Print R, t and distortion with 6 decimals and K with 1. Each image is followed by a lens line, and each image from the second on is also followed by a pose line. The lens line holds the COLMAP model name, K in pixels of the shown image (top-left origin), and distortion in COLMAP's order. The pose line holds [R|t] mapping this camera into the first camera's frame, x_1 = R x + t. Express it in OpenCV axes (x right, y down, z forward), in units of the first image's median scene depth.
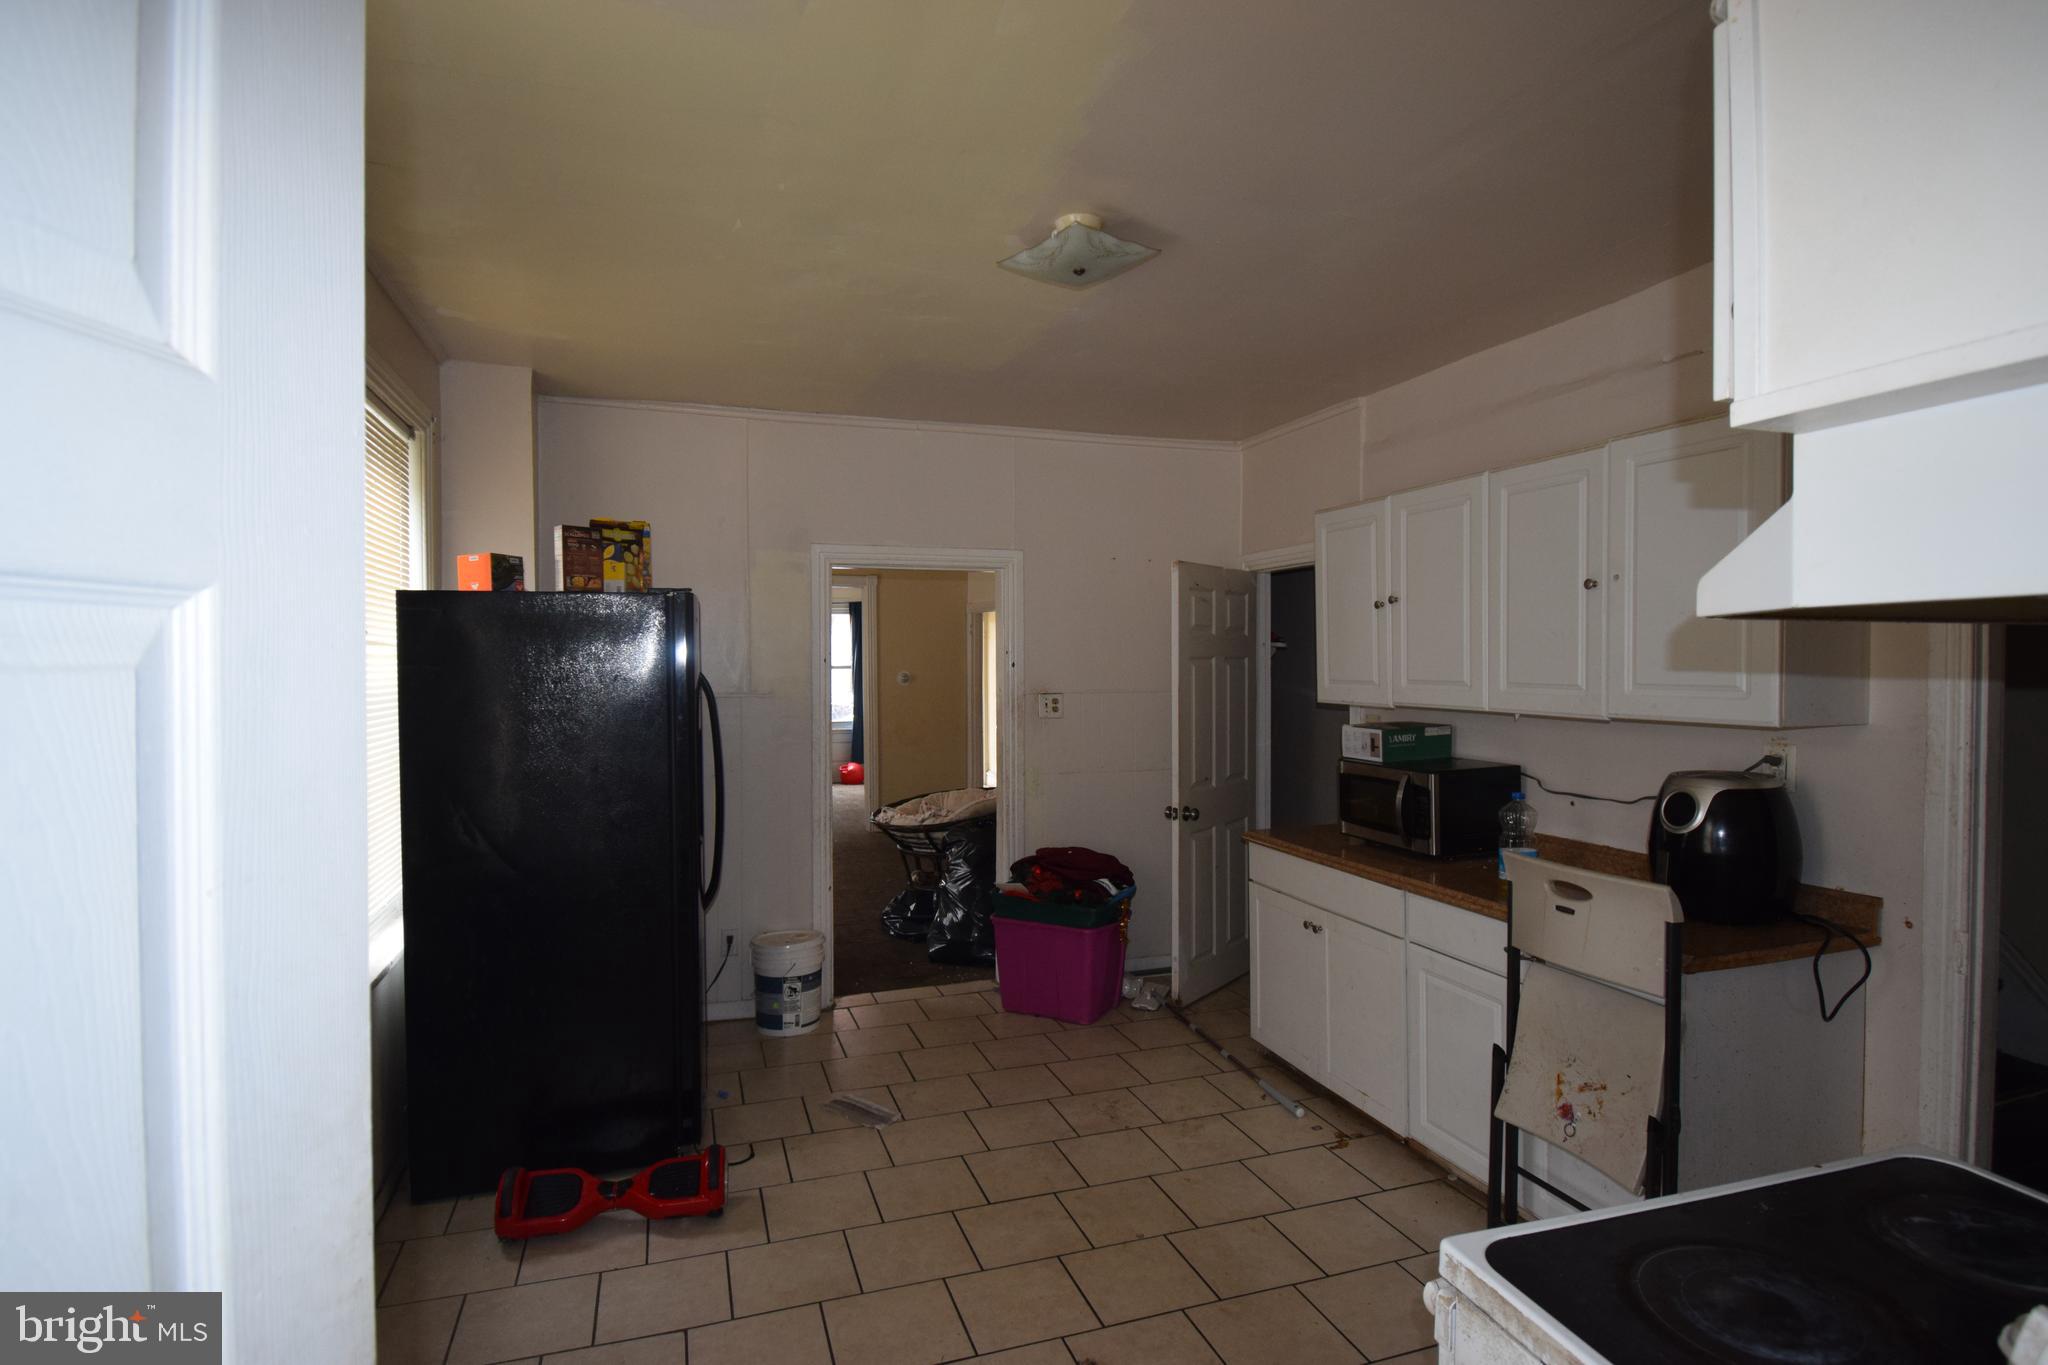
lens RADIAL K [[1034.4, 0, 1019.8], [0, 1034.4, 676.0], [0, 0, 1]] dist [-0.012830, -0.006548]
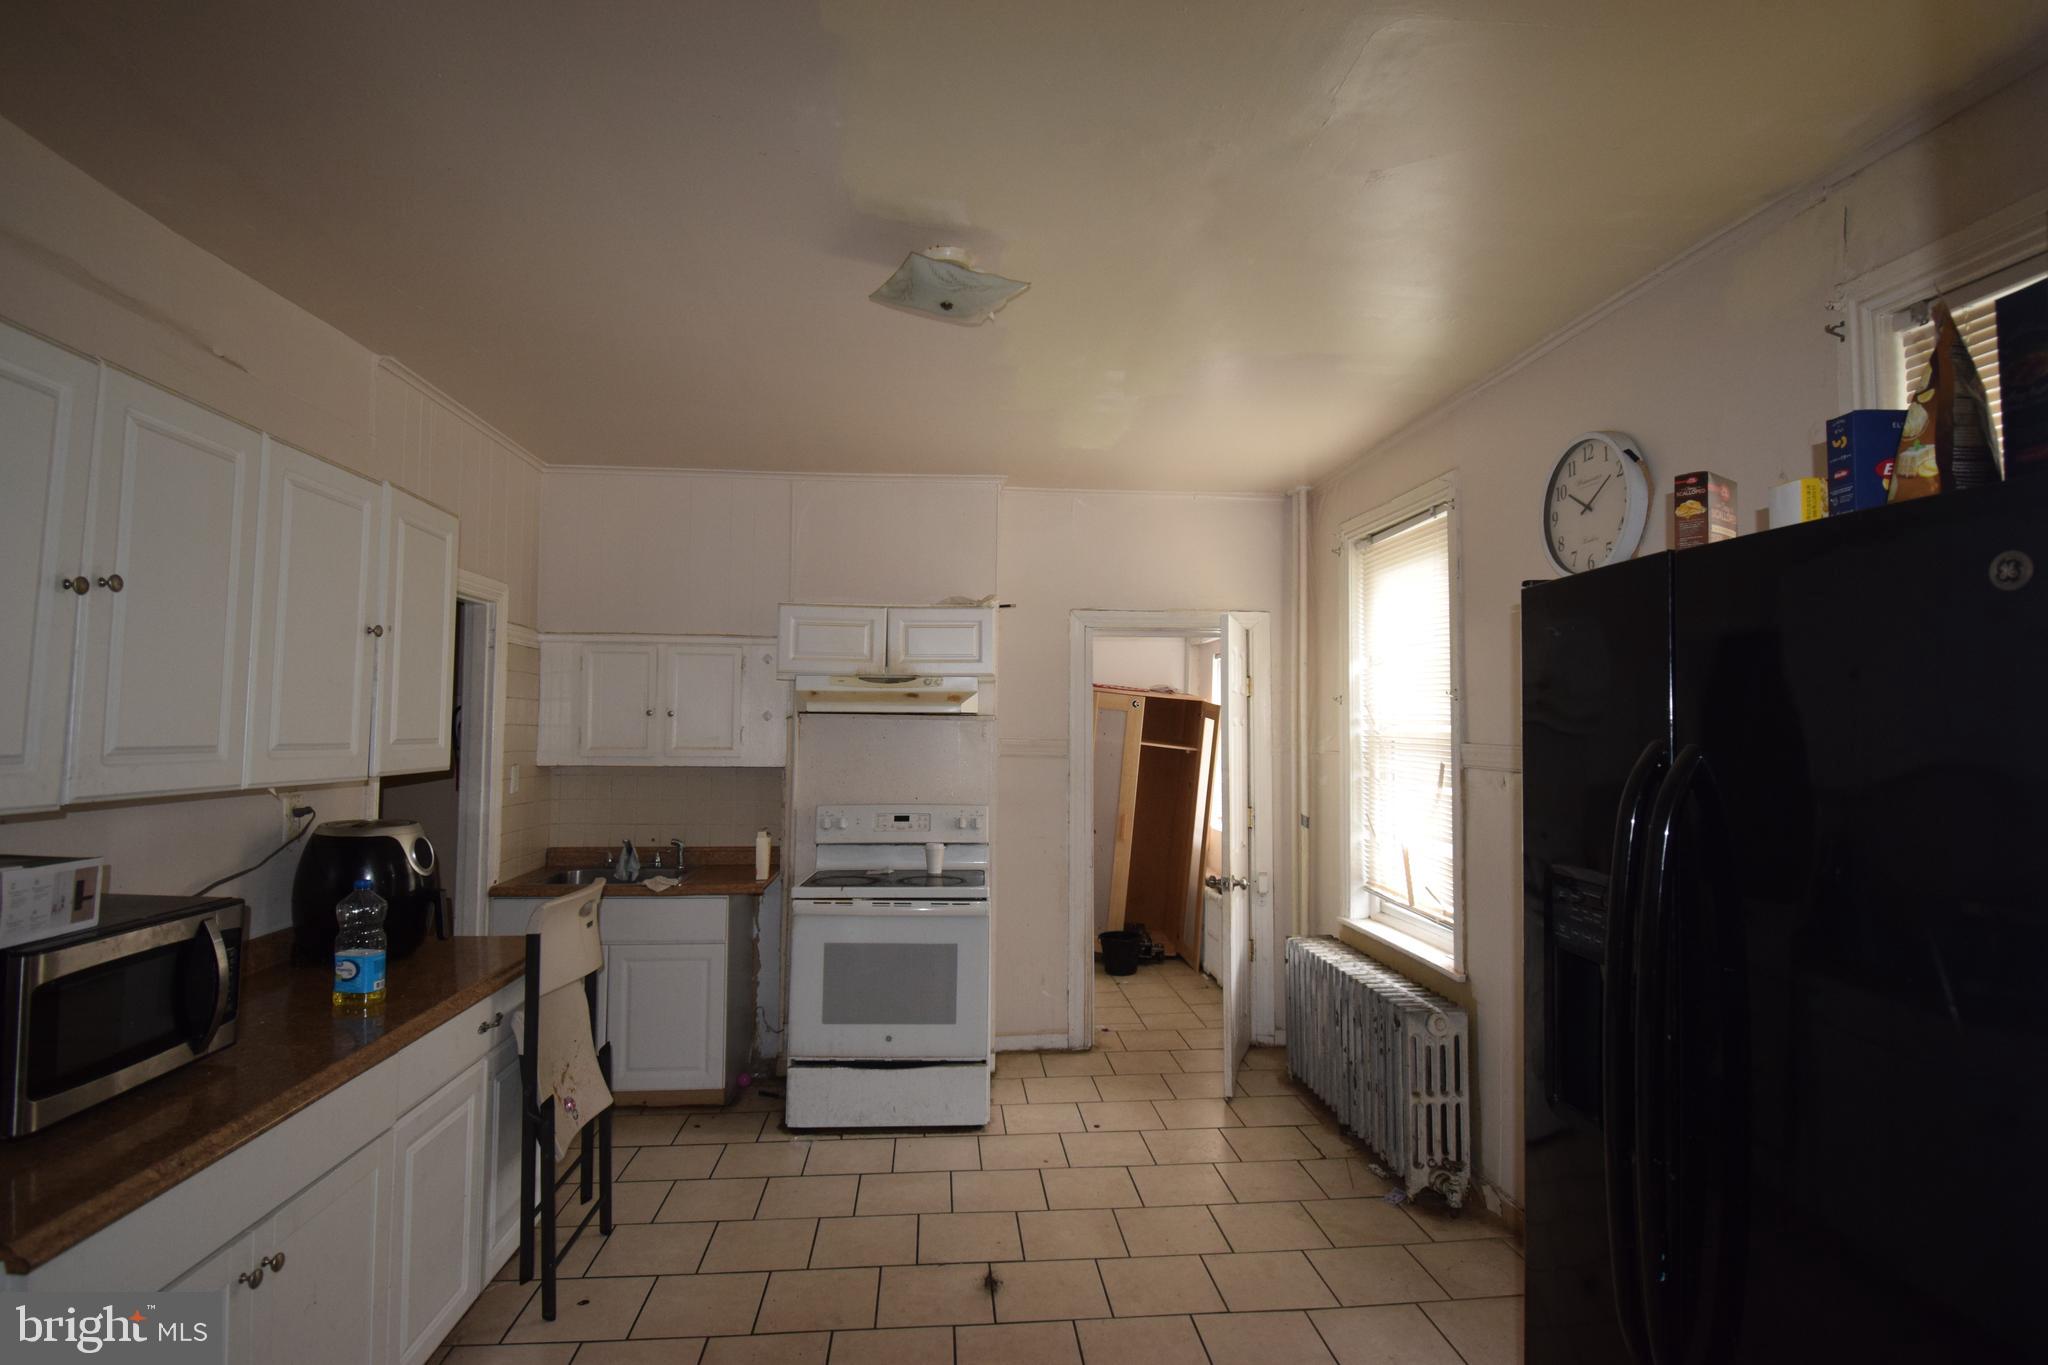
lens RADIAL K [[1034.4, 0, 1022.9], [0, 1034.4, 675.6], [0, 0, 1]] dist [-0.012830, -0.006548]
pose [[-0.970164, 0.024476, 0.241211, -0.170561], [0.016119, 0.999202, -0.036557, -0.006183], [-0.241913, -0.031578, -0.969784, 1.371519]]
